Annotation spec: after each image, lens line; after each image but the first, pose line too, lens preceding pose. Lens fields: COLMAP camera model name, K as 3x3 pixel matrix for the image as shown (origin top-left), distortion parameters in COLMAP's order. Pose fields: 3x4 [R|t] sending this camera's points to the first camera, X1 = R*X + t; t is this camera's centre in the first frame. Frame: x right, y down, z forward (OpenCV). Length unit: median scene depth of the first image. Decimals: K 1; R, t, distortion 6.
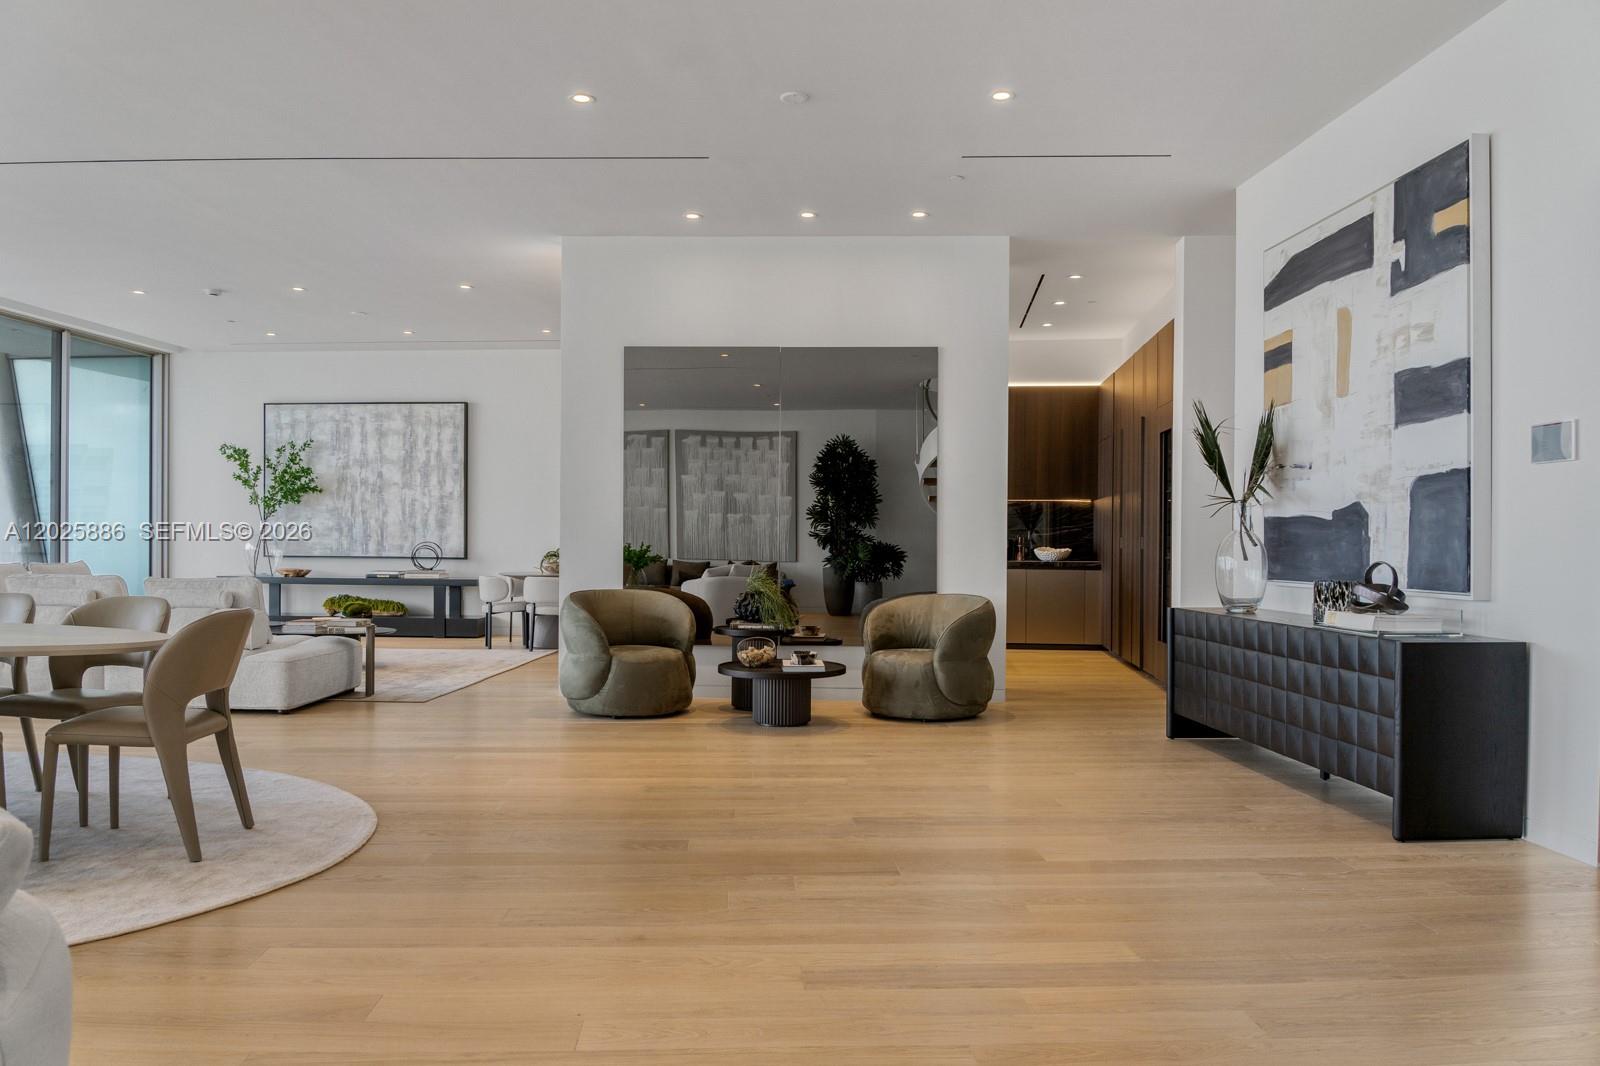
lens RADIAL K [[1172.1, 0, 800.0], [0, 1172.1, 533.0], [0, 0, 1]] dist [-0.008335, -0.006320]
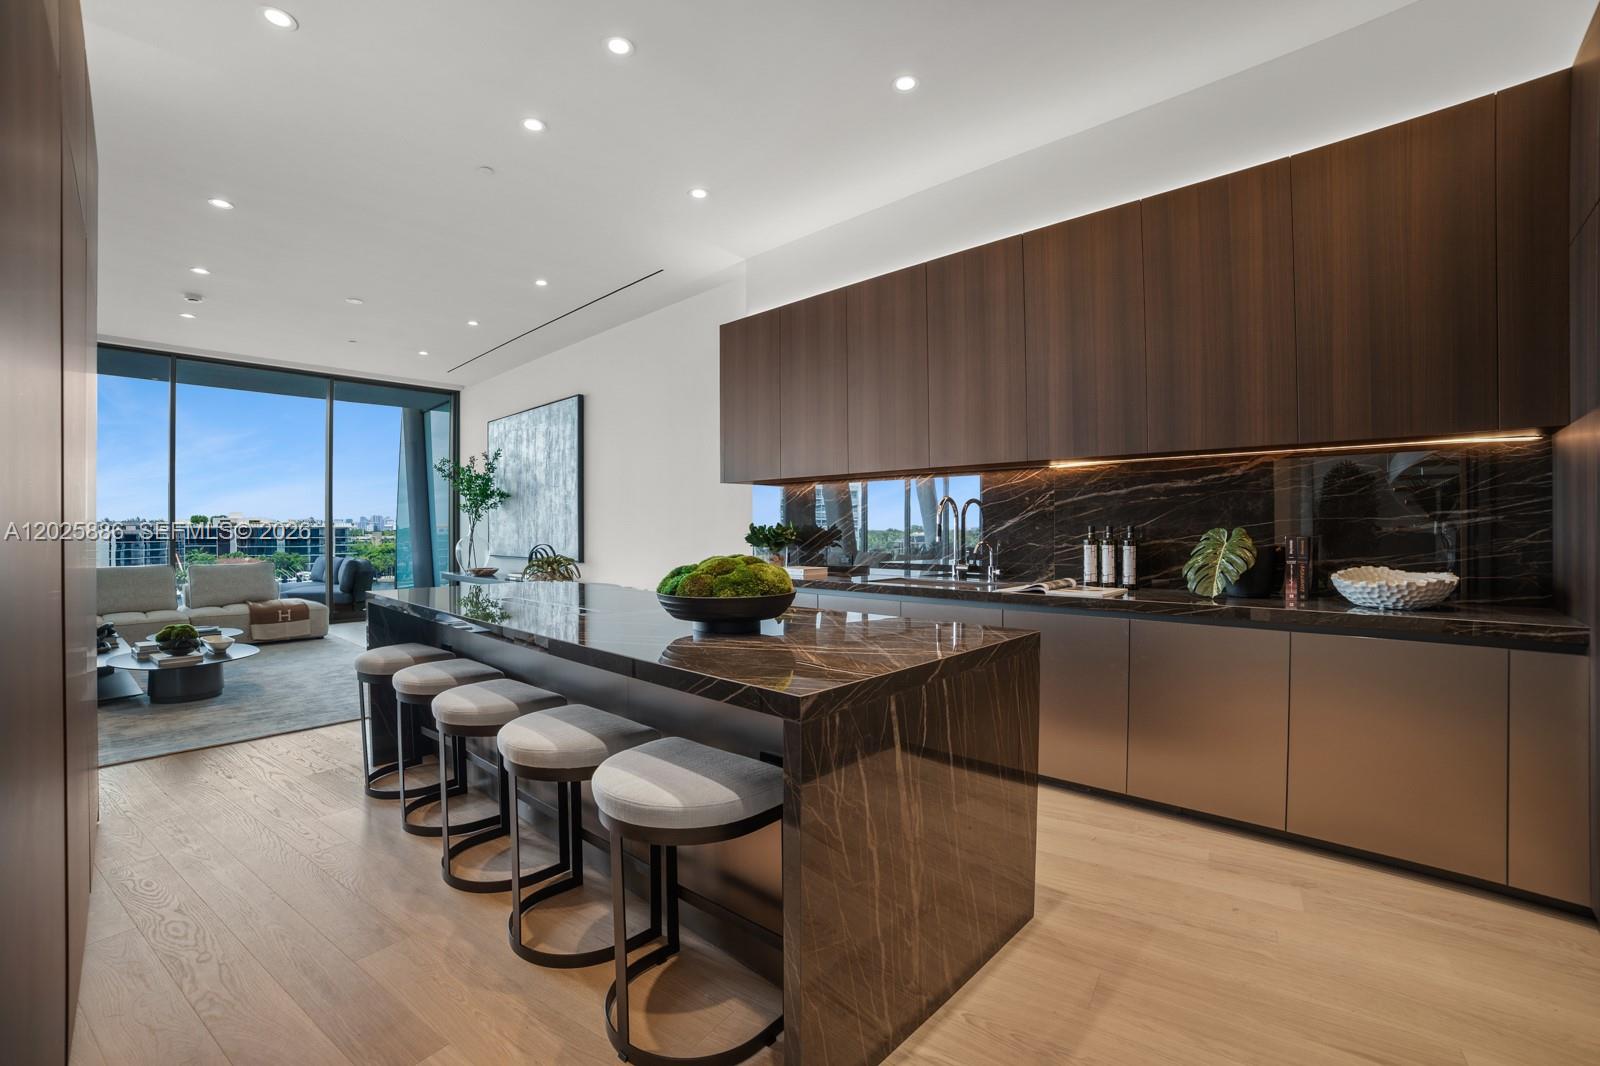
lens RADIAL K [[696.1, 0, 782.3], [0, 696.1, 523.3], [0, 0, 1]] dist [-0.085649, 0.032430]
pose [[0.785896, -0.013137, -0.618219, 0.182553], [0.009600, 0.999913, -0.009044, -0.002469], [0.618284, 0.001173, 0.785954, 0.675973]]
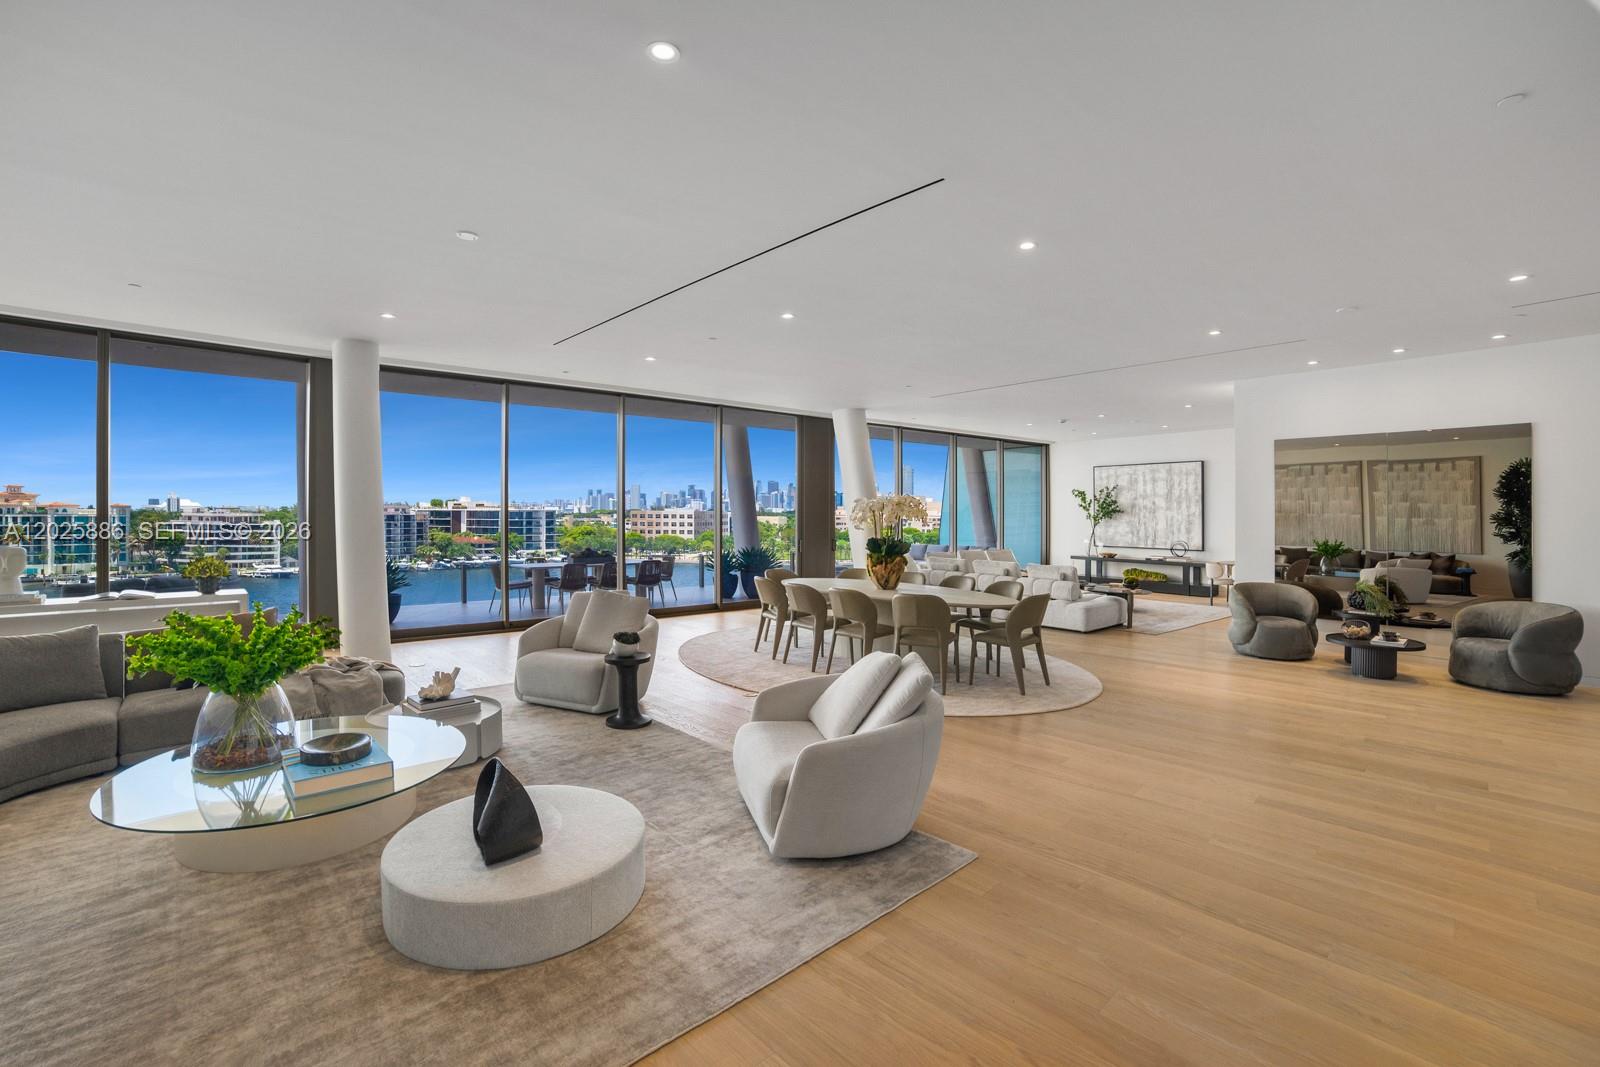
lens RADIAL K [[688.5, 0, 806.4], [0, 688.5, 509.6], [0, 0, 1]] dist [-0.103920, 0.039349]
pose [[0.649806, -0.006999, -0.760068, 0.084501], [0.000093, 0.999958, -0.009128, -0.030482], [0.760100, 0.005861, 0.649780, -0.088975]]
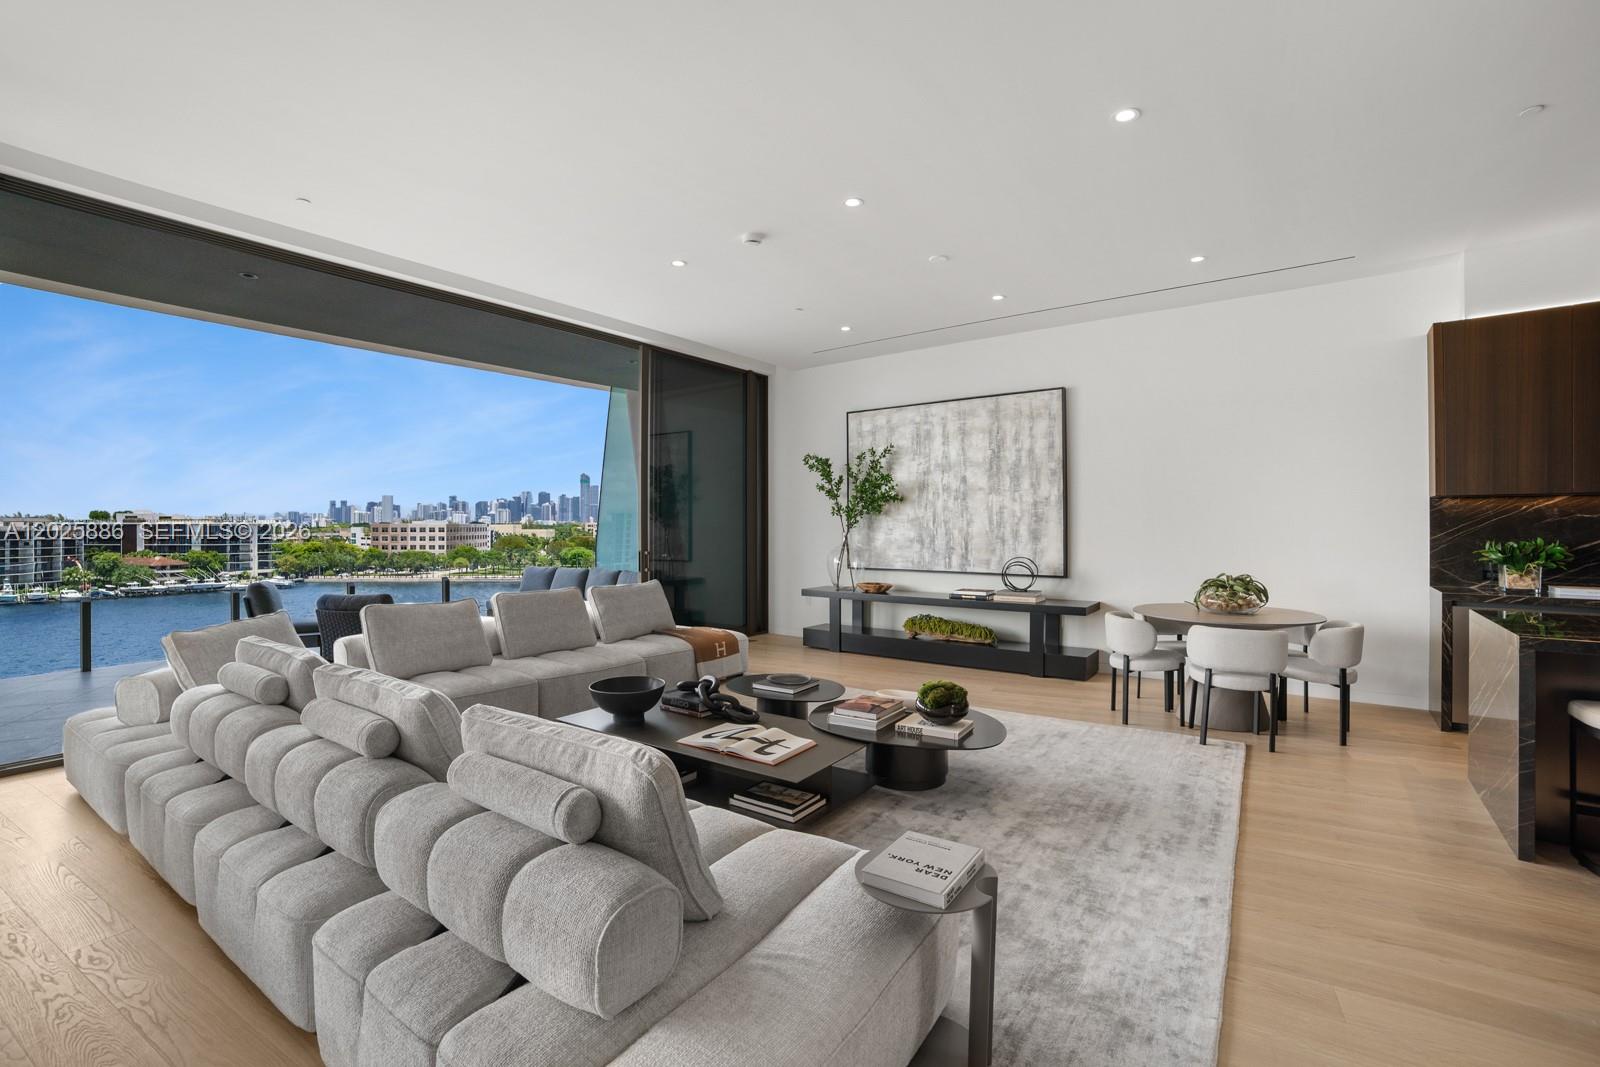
lens RADIAL K [[696.1, 0, 782.3], [0, 696.1, 523.8], [0, 0, 1]] dist [-0.085649, 0.032430]
pose [[0.837776, -0.008494, -0.545949, -0.191503], [0.007101, 0.999964, -0.004662, -0.015148], [0.545969, 0.000029, 0.837806, 0.495452]]
